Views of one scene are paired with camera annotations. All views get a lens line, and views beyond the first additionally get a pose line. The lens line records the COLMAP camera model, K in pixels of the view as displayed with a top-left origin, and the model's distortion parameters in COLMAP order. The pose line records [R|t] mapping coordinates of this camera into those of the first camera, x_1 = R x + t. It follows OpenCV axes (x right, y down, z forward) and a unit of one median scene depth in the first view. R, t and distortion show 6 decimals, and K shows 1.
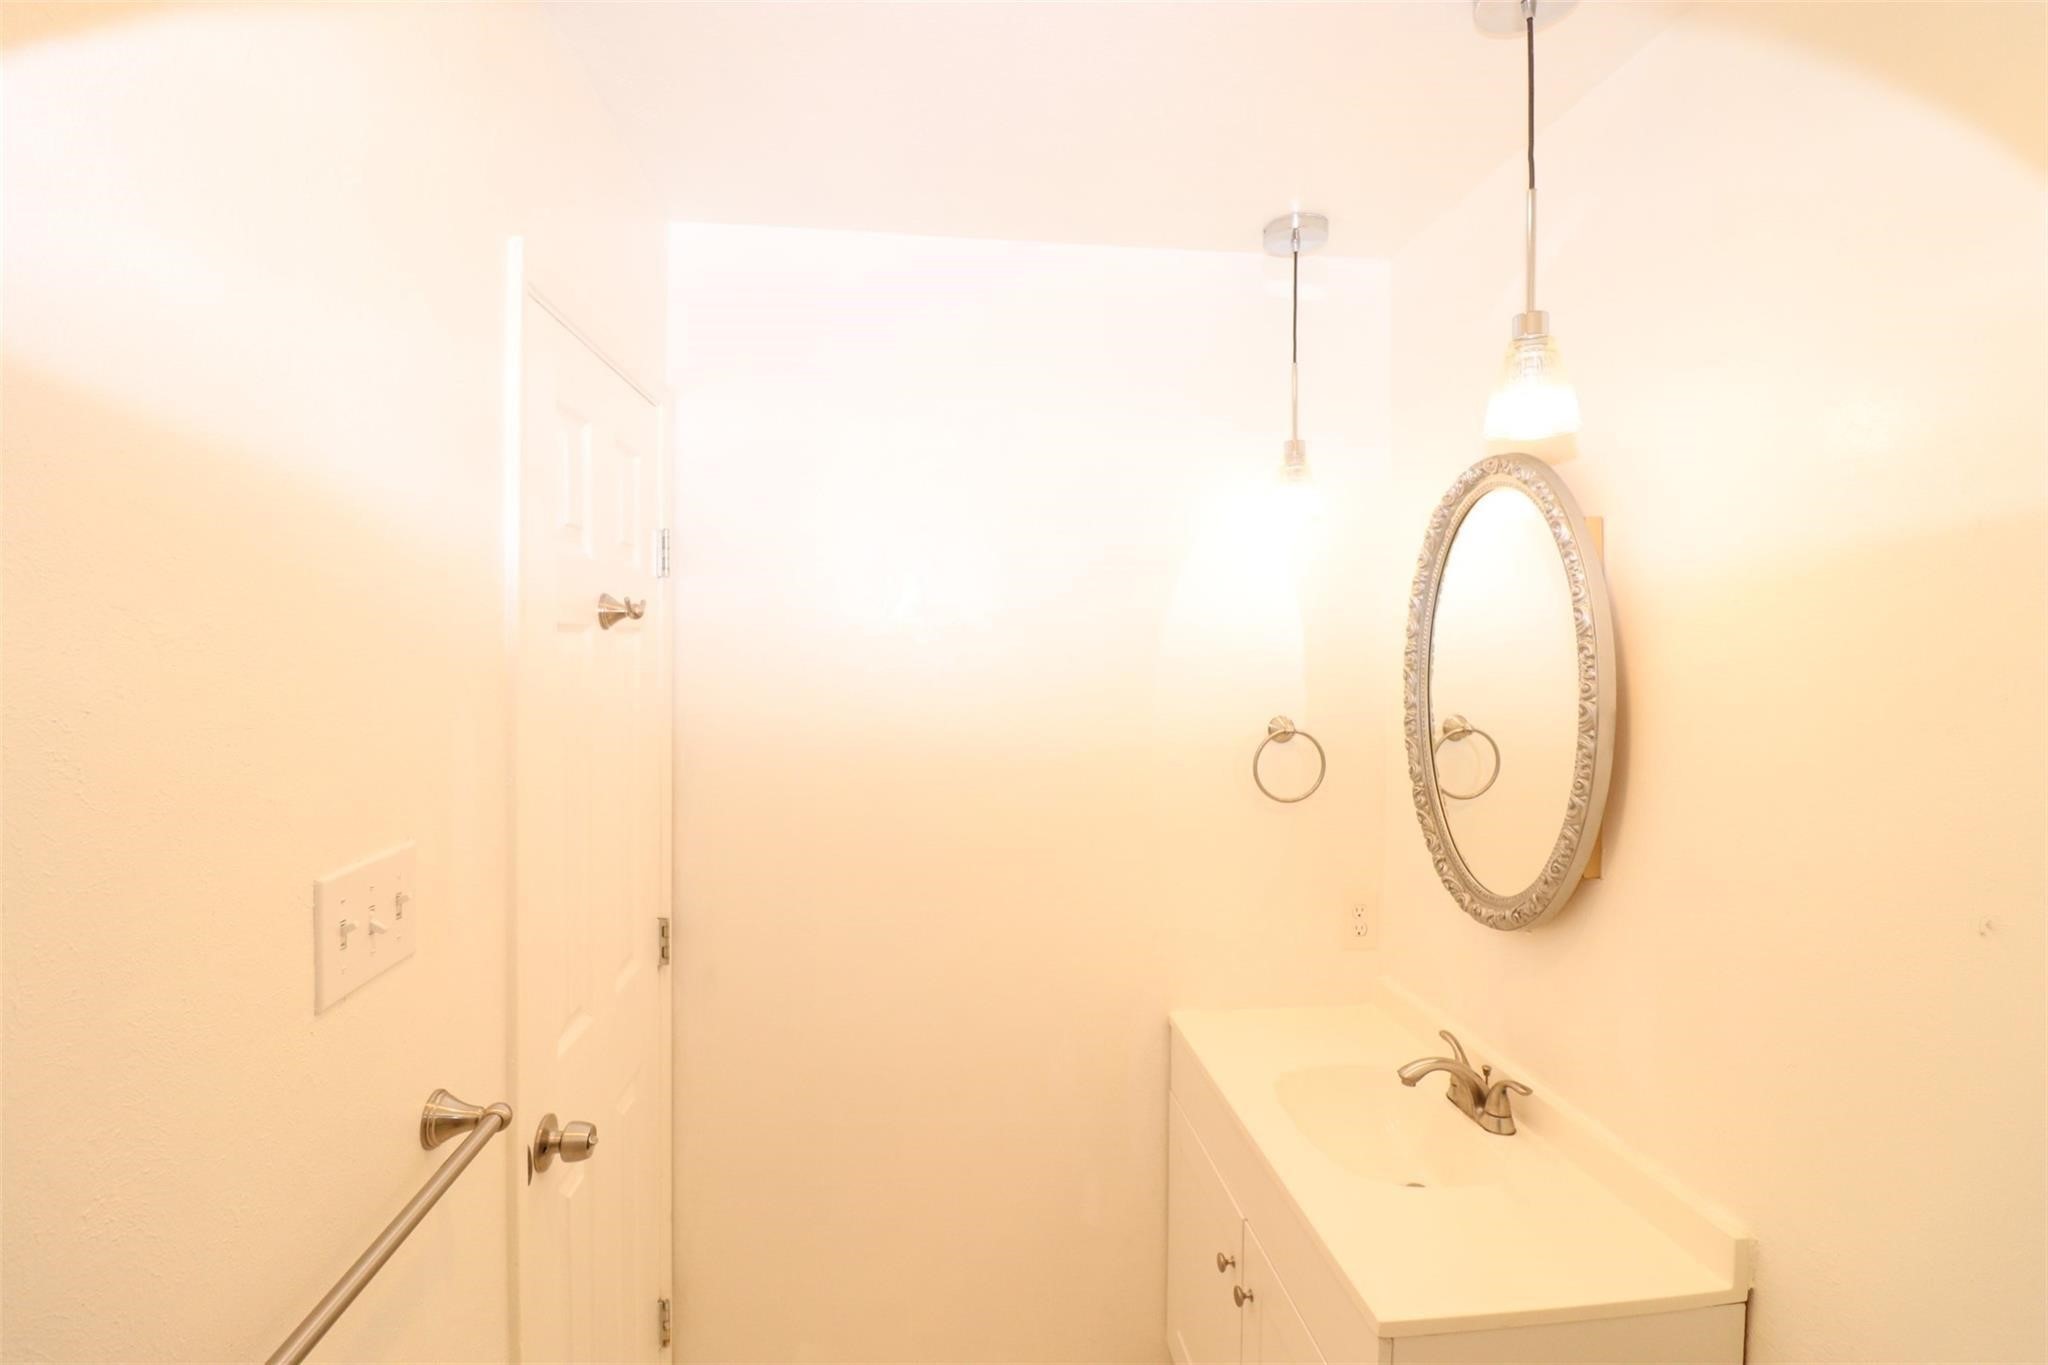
lens RADIAL K [[946.8, 0, 1020.0], [0, 946.8, 665.3], [0, 0, 1]] dist [-0.013194, -0.007401]
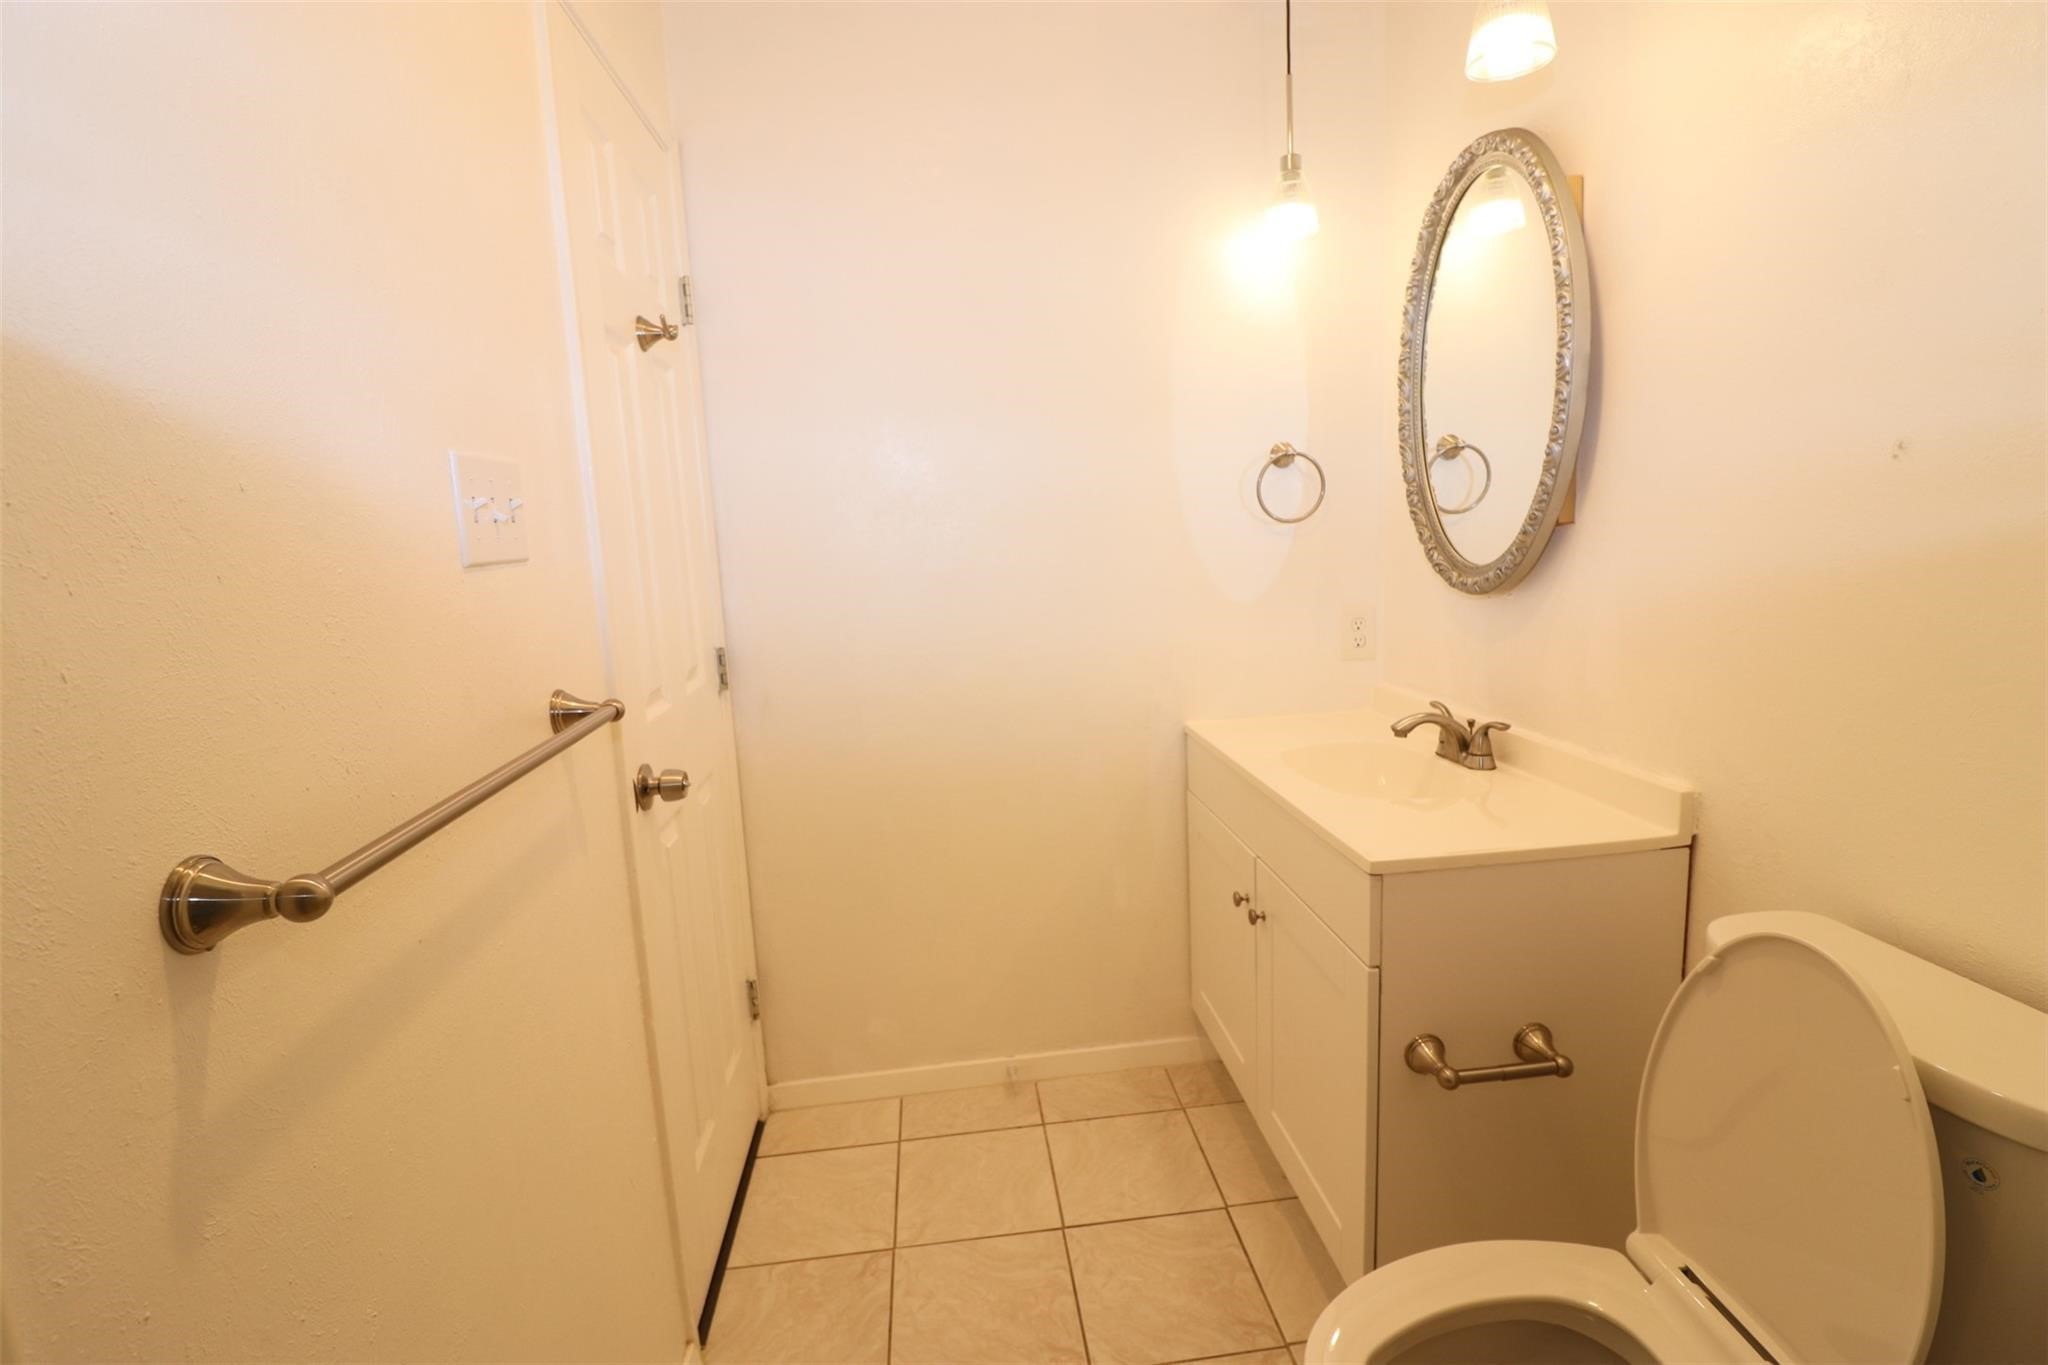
lens RADIAL K [[946.8, 0, 1019.3], [0, 946.8, 677.3], [0, 0, 1]] dist [-0.013194, -0.007401]
pose [[0.998474, -0.053298, -0.014472, -0.018827], [0.054805, 0.988561, 0.140510, 0.192218], [0.006818, -0.141089, 0.989973, -0.101442]]
